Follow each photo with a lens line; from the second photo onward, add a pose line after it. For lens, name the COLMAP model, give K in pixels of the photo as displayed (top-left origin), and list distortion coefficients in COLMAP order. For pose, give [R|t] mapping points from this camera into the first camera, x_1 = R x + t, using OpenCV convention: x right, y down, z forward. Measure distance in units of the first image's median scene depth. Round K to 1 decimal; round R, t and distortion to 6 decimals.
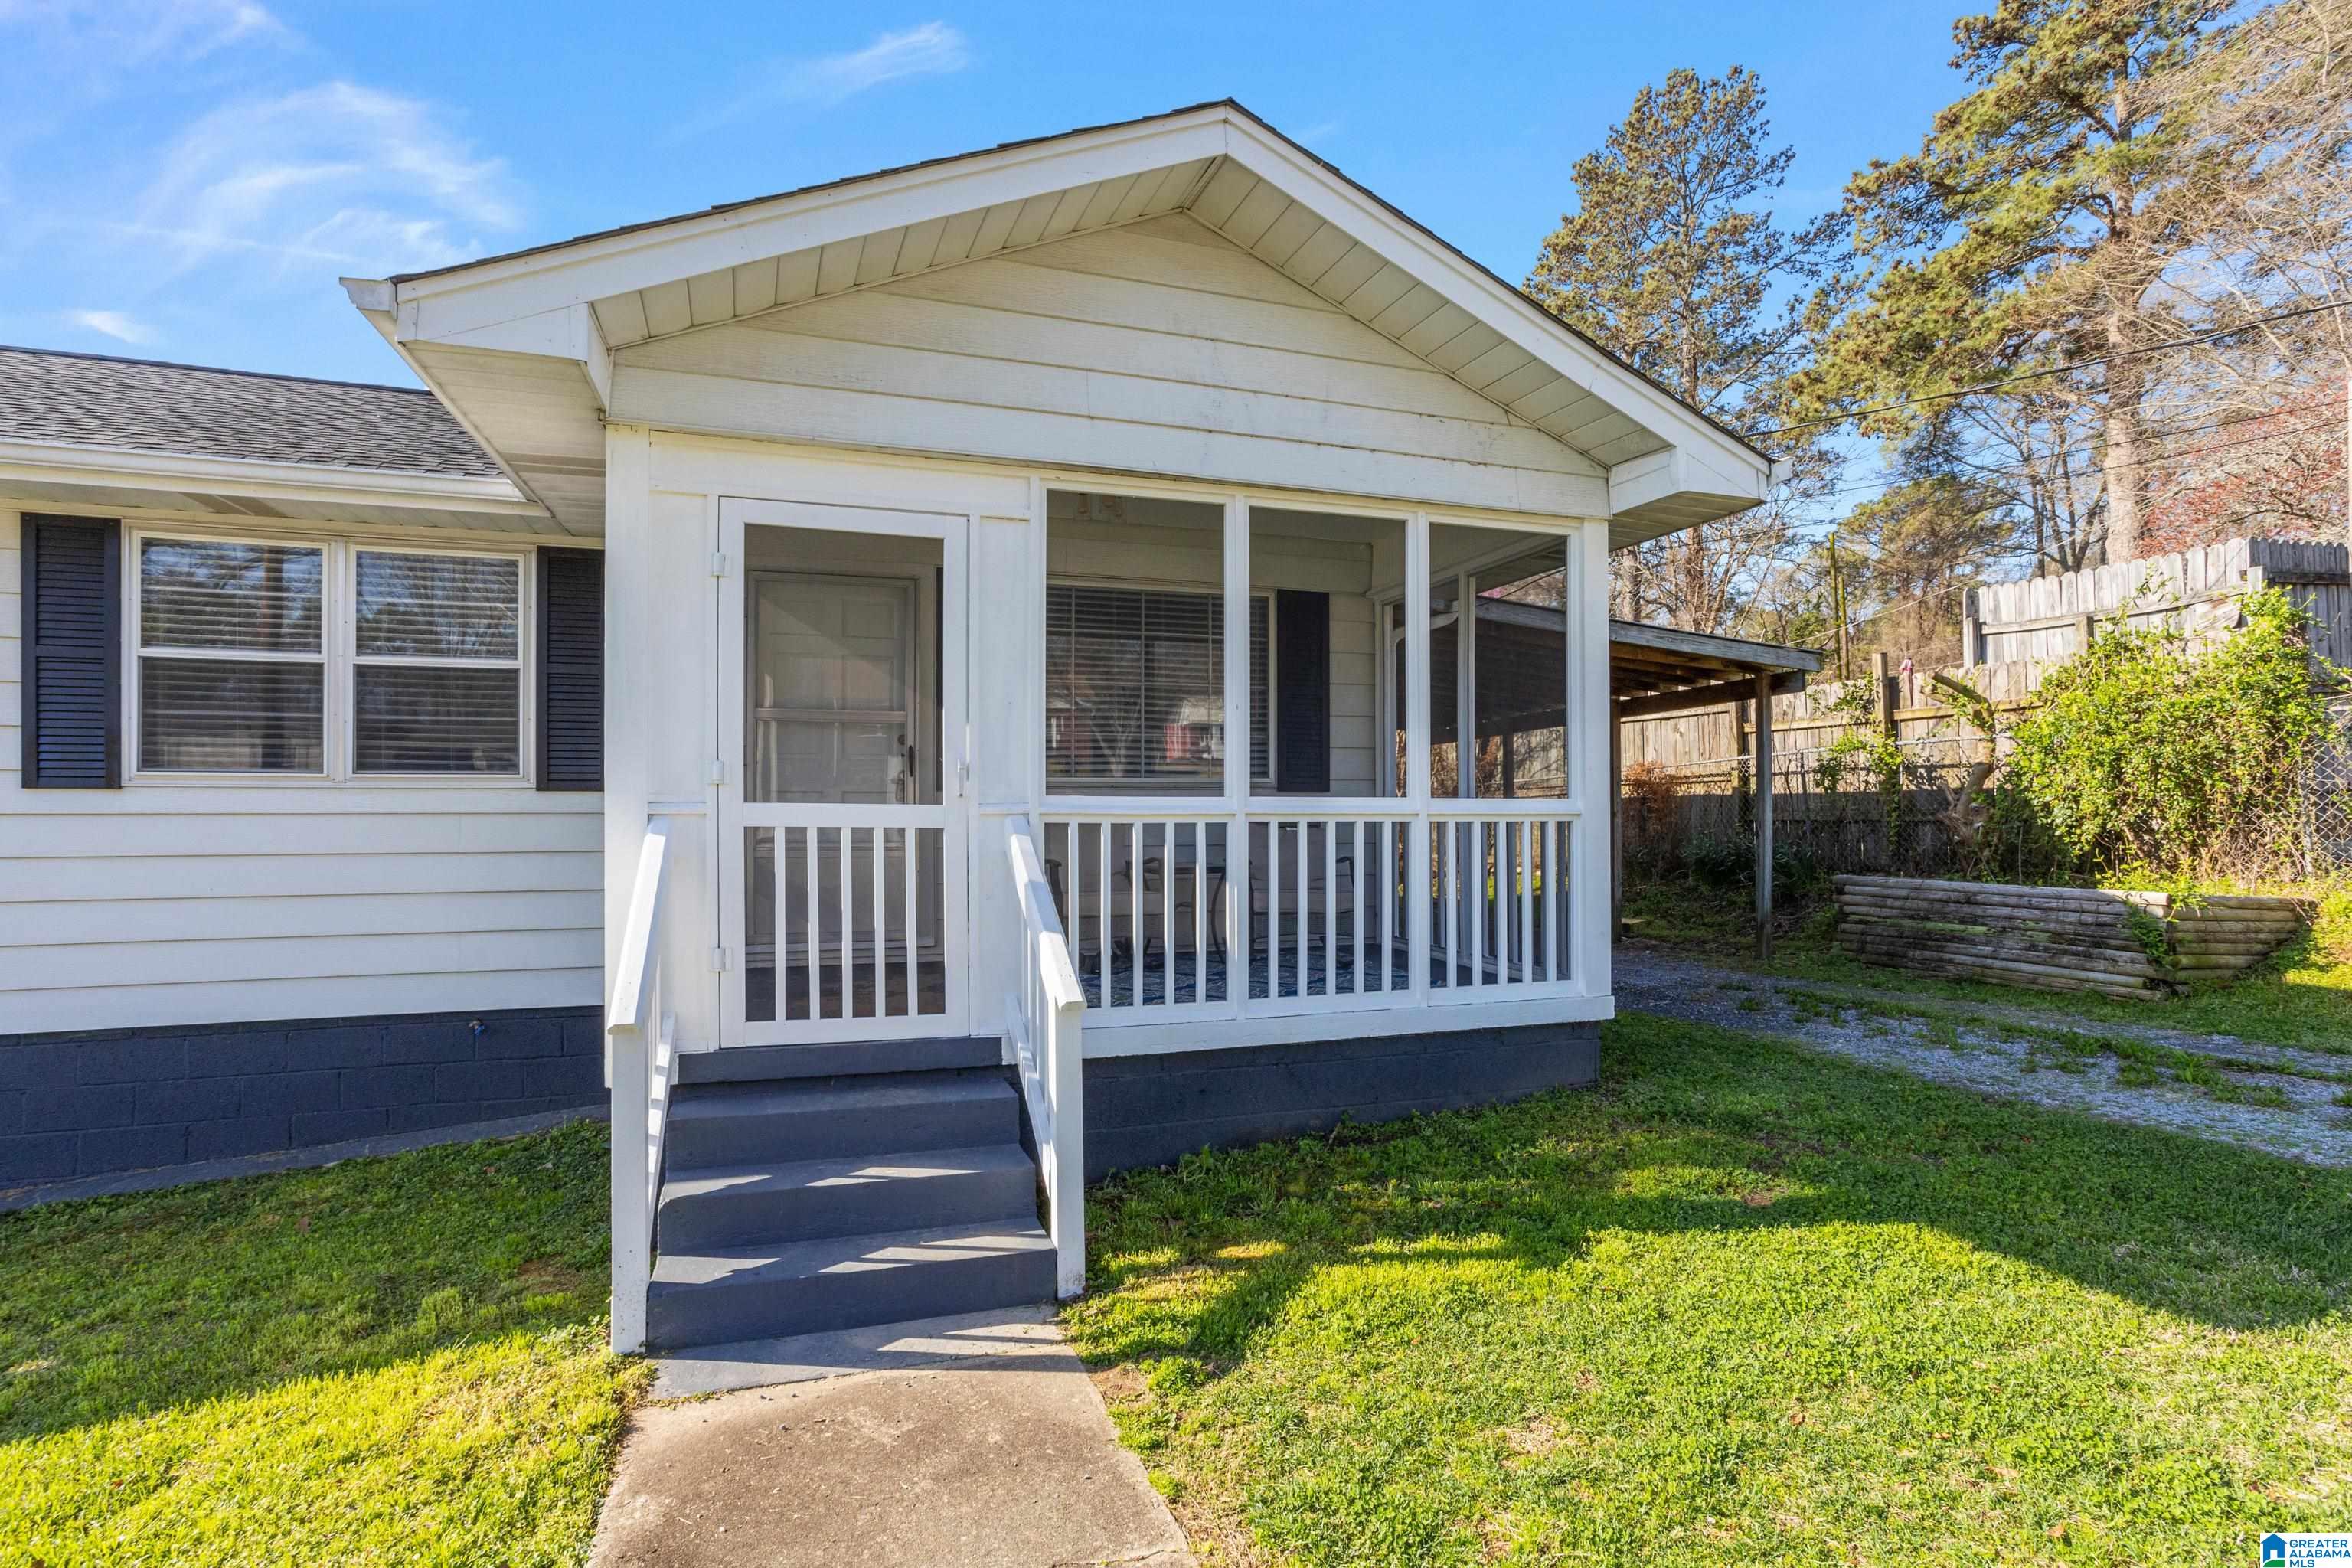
lens RADIAL K [[1165.1, 0, 1180.9], [0, 1165.1, 811.6], [0, 0, 1]] dist [-0.015373, 0.000371]
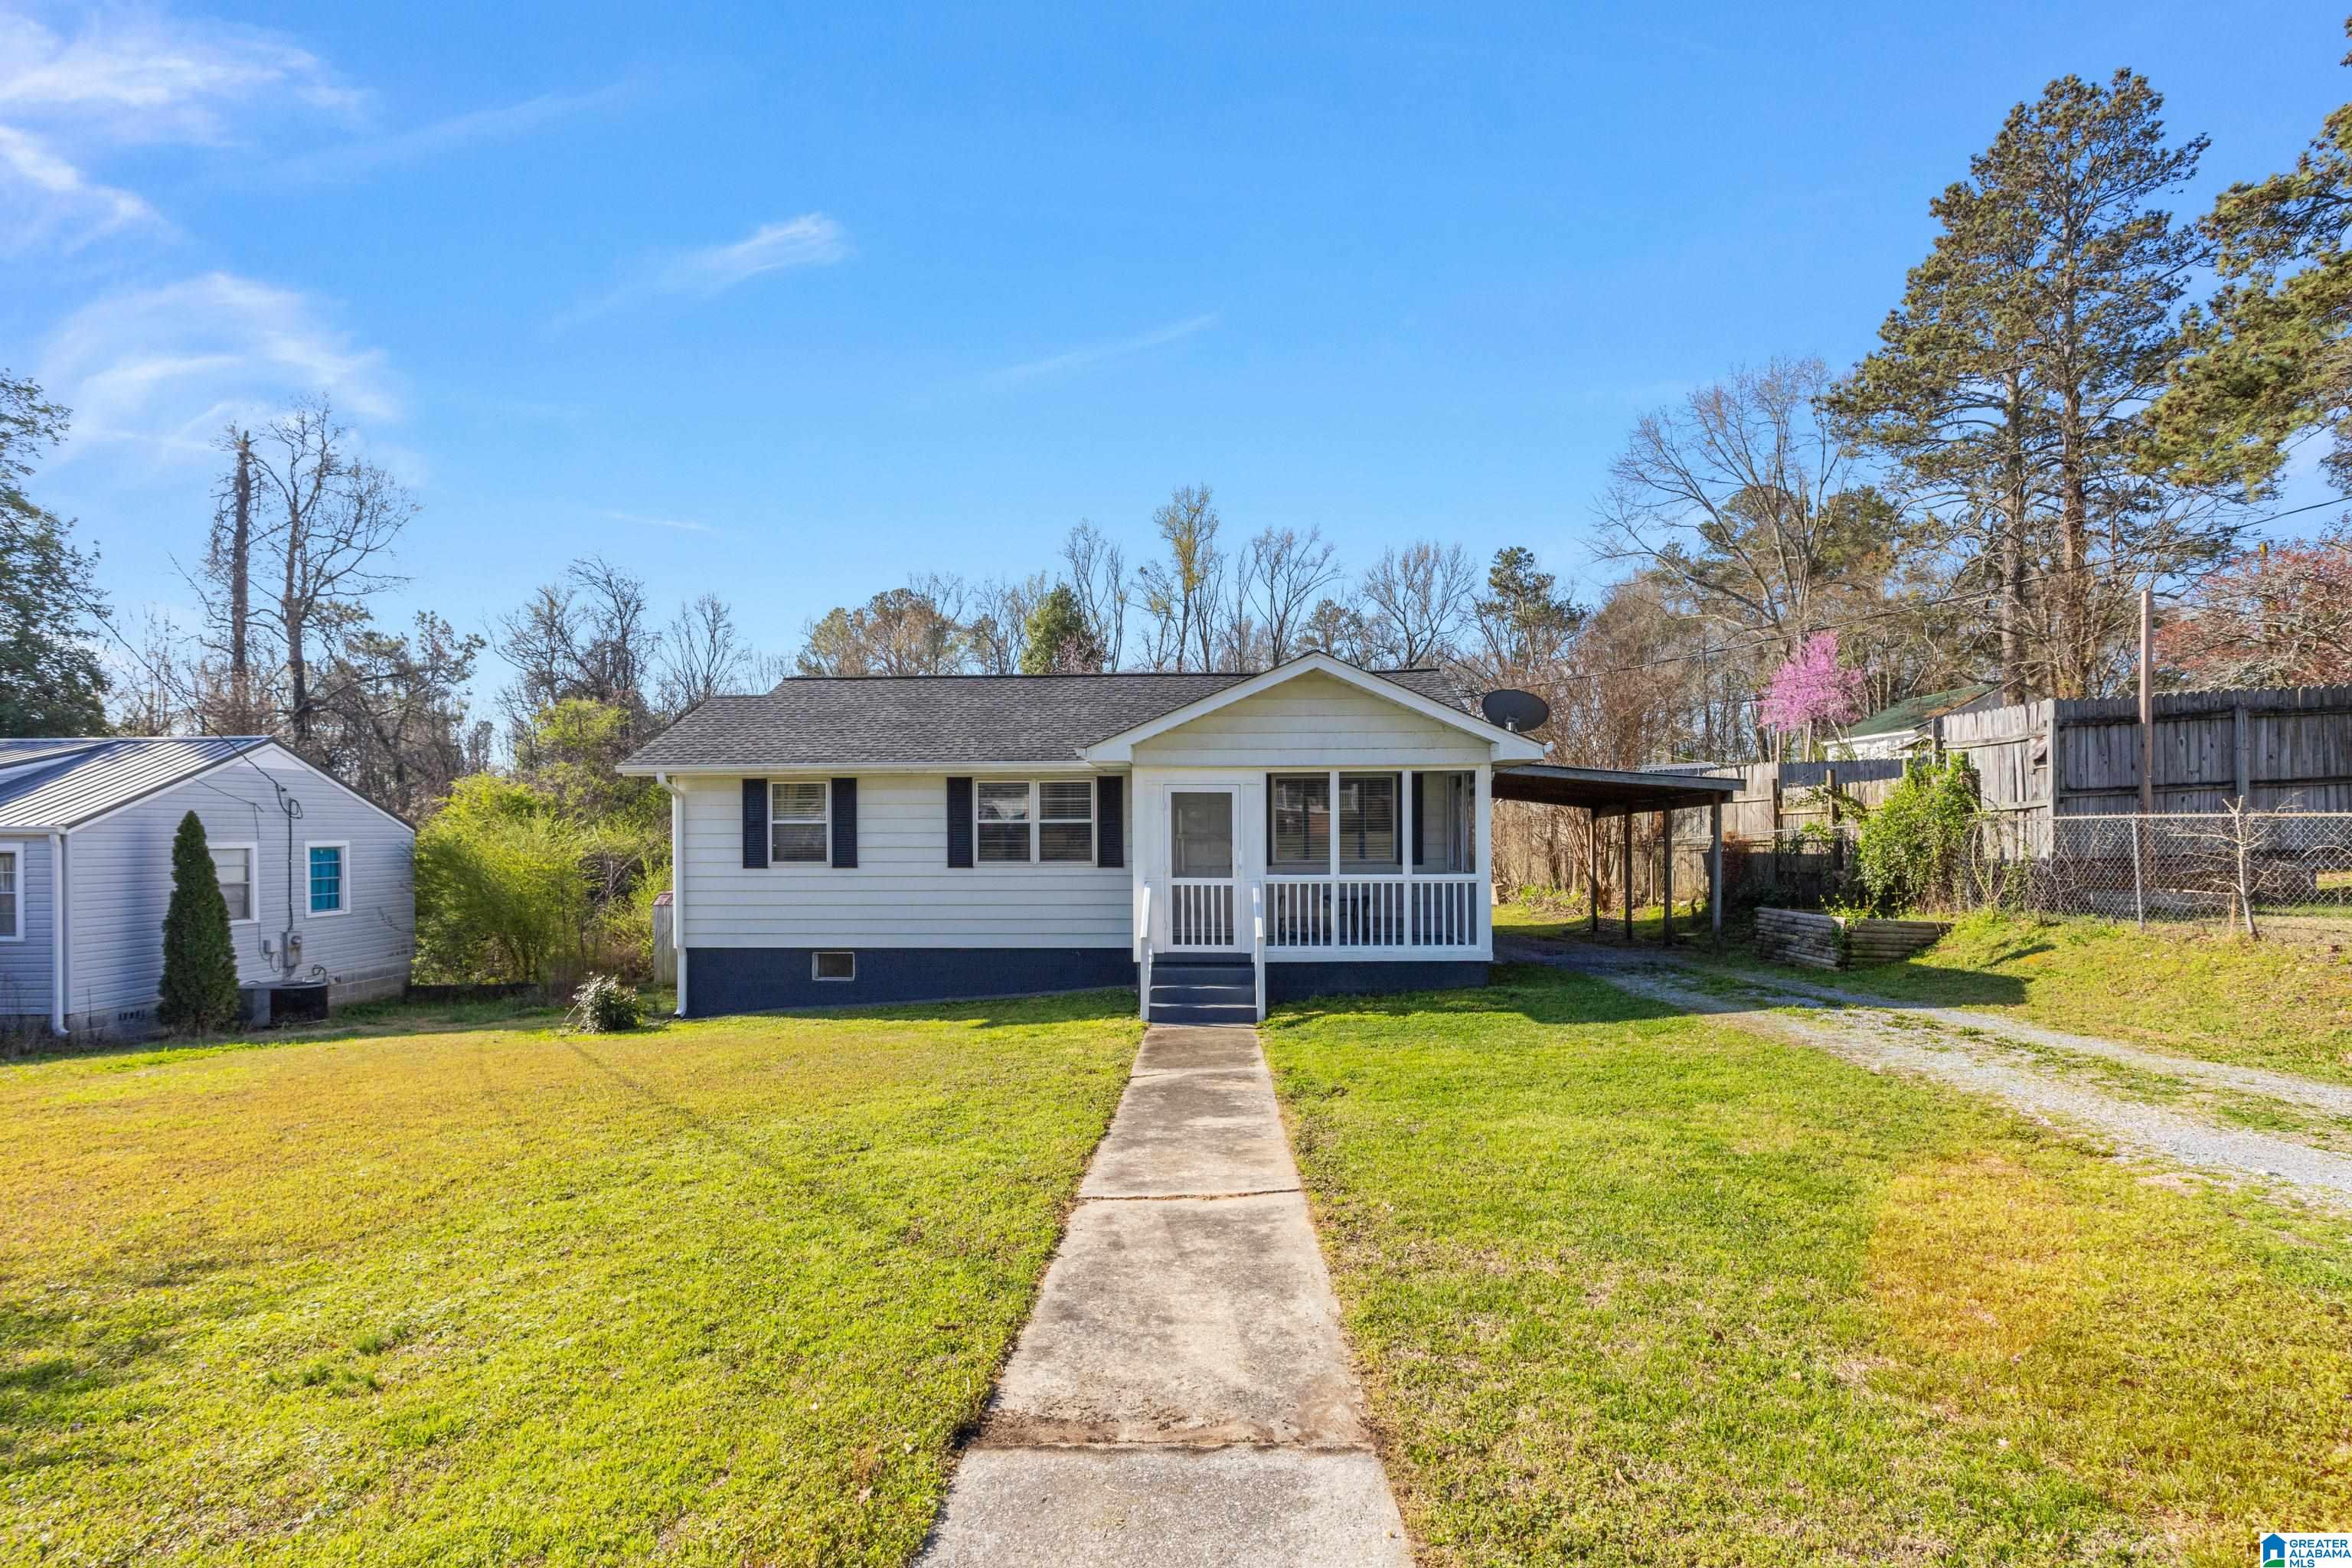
lens RADIAL K [[1195.8, 0, 1148.3], [0, 1195.8, 844.0], [0, 0, 1]] dist [-0.039764, 0.028065]
pose [[0.932756, -0.002469, -0.360500, 0.588117], [0.005526, 0.999957, 0.007450, -0.096963], [0.360466, -0.008941, 0.932729, -1.641292]]
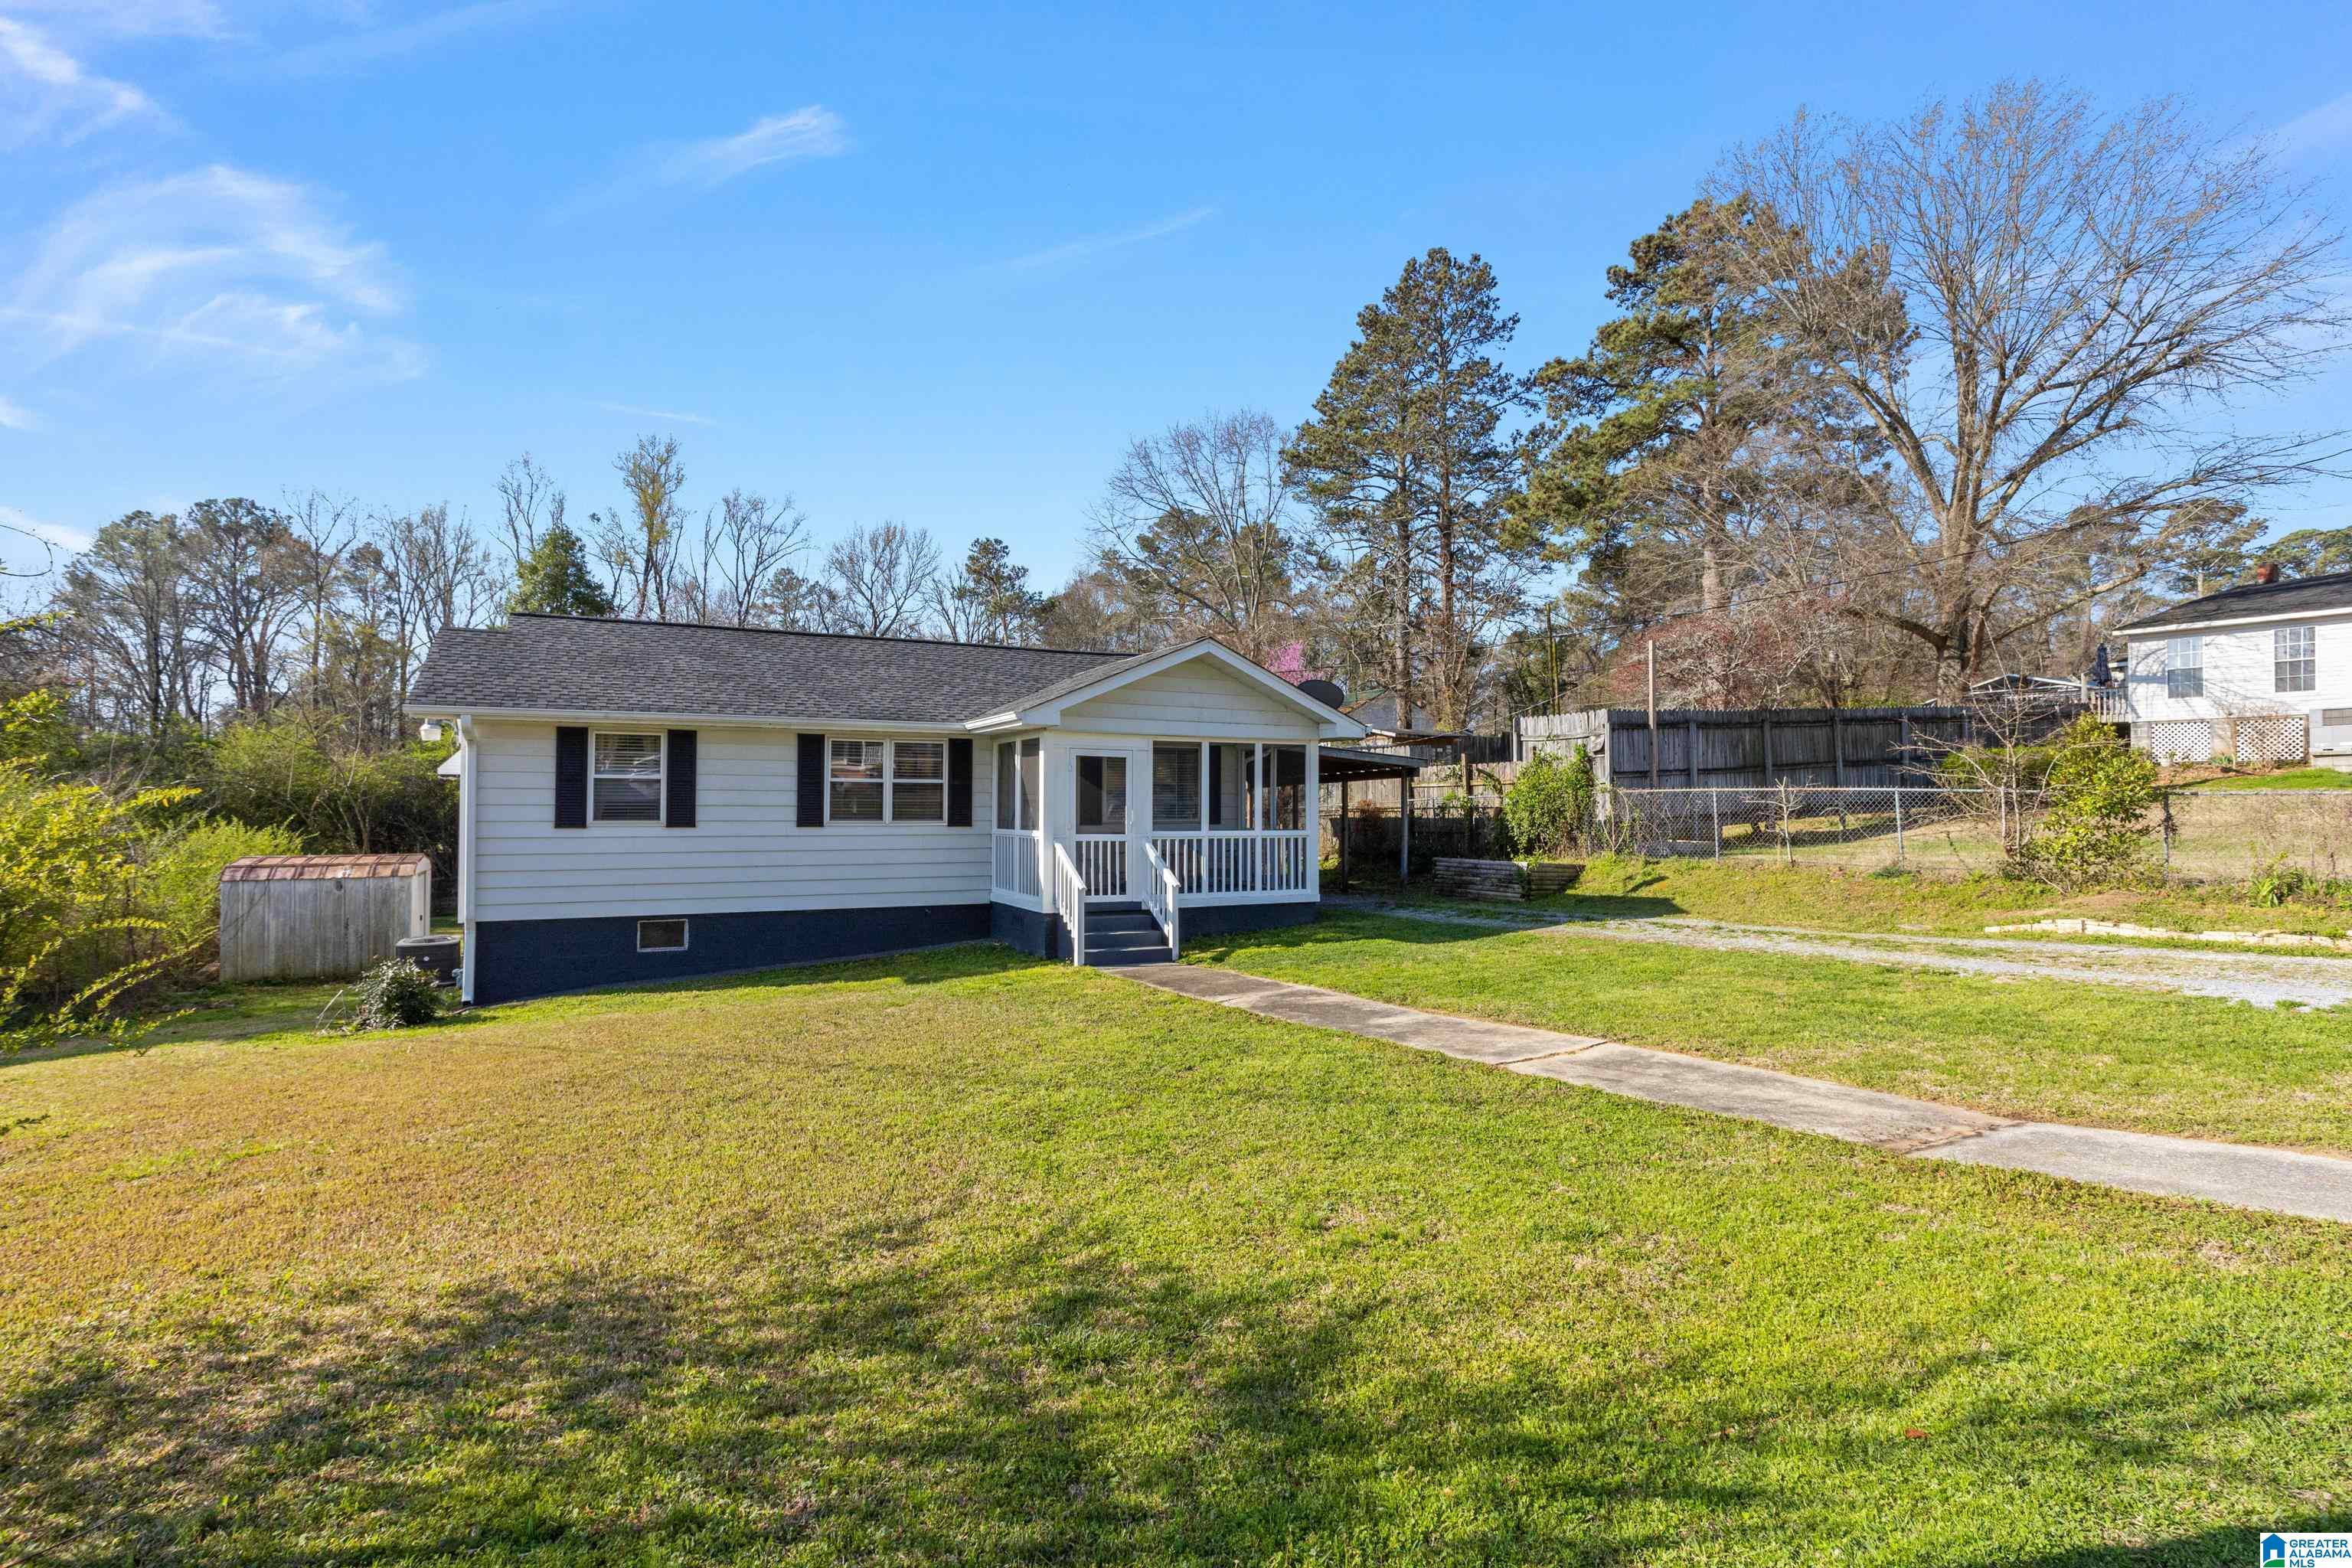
lens RADIAL K [[1172.1, 0, 1176.0], [0, 1172.1, 784.0], [0, 0, 1]] dist [-0.020499, 0.000144]
pose [[0.988073, 0.005916, 0.153870, -0.472677], [-0.002940, 0.999804, -0.019557, -0.069987], [-0.153956, 0.018872, 0.987898, -1.969020]]
